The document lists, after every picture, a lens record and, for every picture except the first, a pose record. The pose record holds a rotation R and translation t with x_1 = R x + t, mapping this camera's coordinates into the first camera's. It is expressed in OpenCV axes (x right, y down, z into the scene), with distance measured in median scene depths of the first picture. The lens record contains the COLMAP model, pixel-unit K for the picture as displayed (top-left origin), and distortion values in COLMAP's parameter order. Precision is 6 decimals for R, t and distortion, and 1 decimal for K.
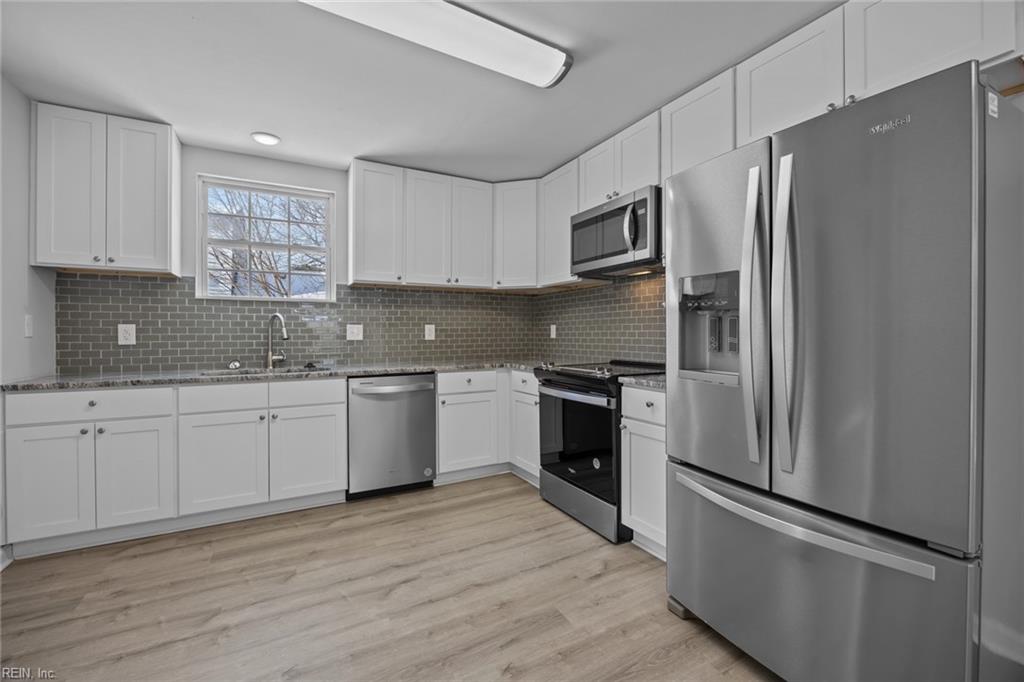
lens RADIAL K [[428.8, 0, 520.9], [0, 428.8, 333.8], [0, 0, 1]] dist [-0.004722, -0.002902]
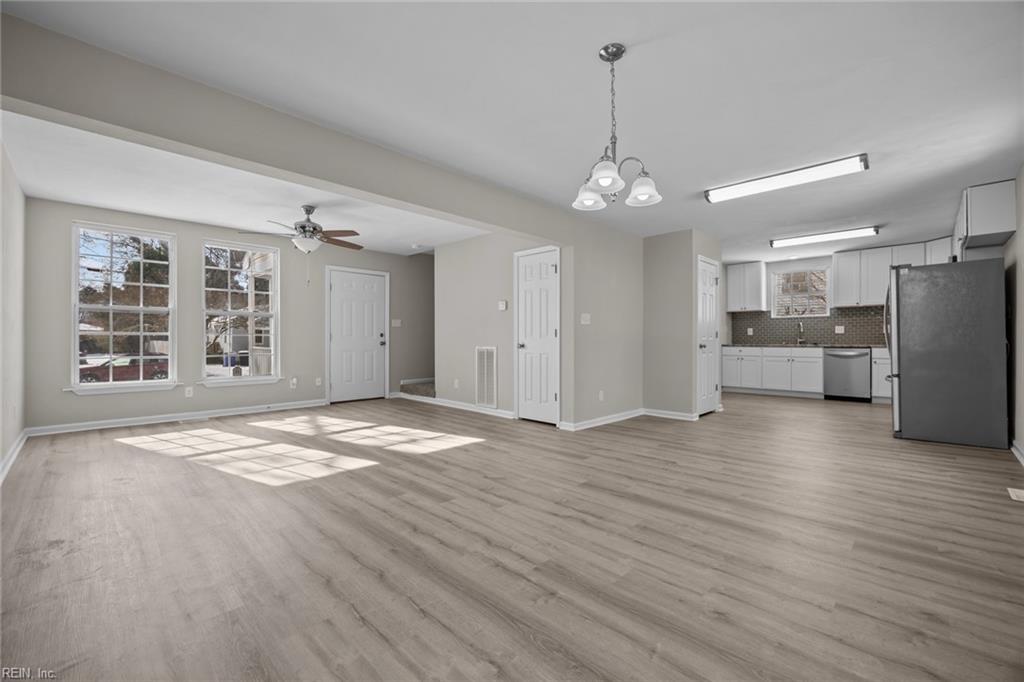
lens RADIAL K [[428.8, 0, 507.6], [0, 428.8, 336.0], [0, 0, 1]] dist [-0.004722, -0.002902]
pose [[0.269448, -0.004988, -0.963002, 1.424757], [0.001662, 0.999988, -0.004715, 0.041744], [0.963013, -0.000331, 0.269453, -1.368560]]
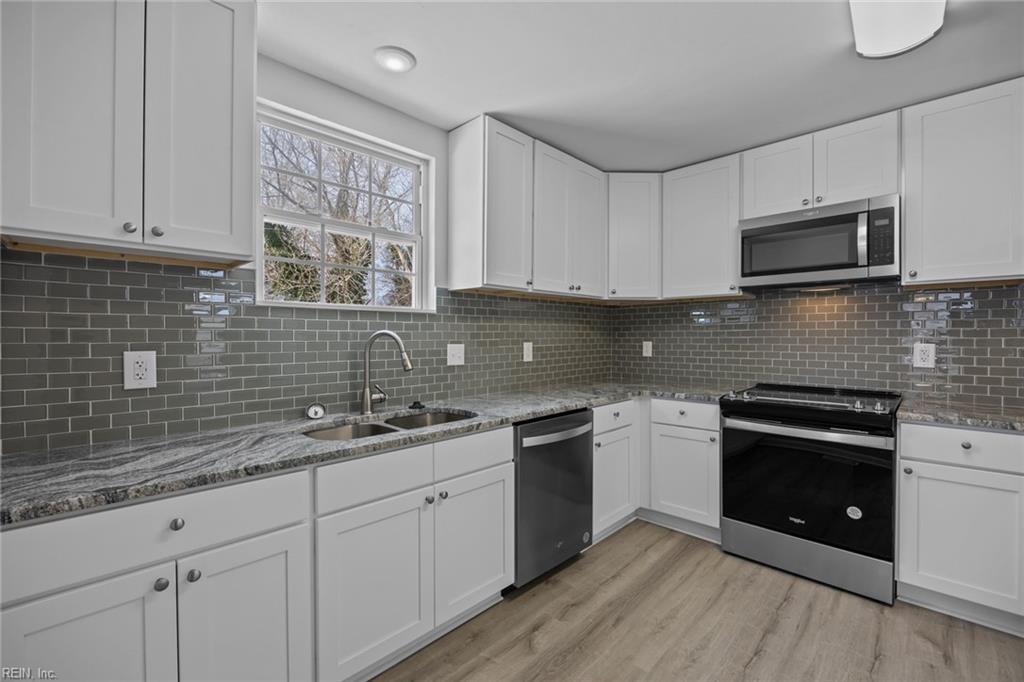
lens RADIAL K [[428.8, 0, 510.9], [0, 428.8, 338.2], [0, 0, 1]] dist [-0.004722, -0.002902]
pose [[0.956180, 0.000609, 0.292779, -0.596065], [-0.001874, 0.999990, 0.004038, -0.039882], [-0.292773, -0.004410, 0.956172, 0.319169]]
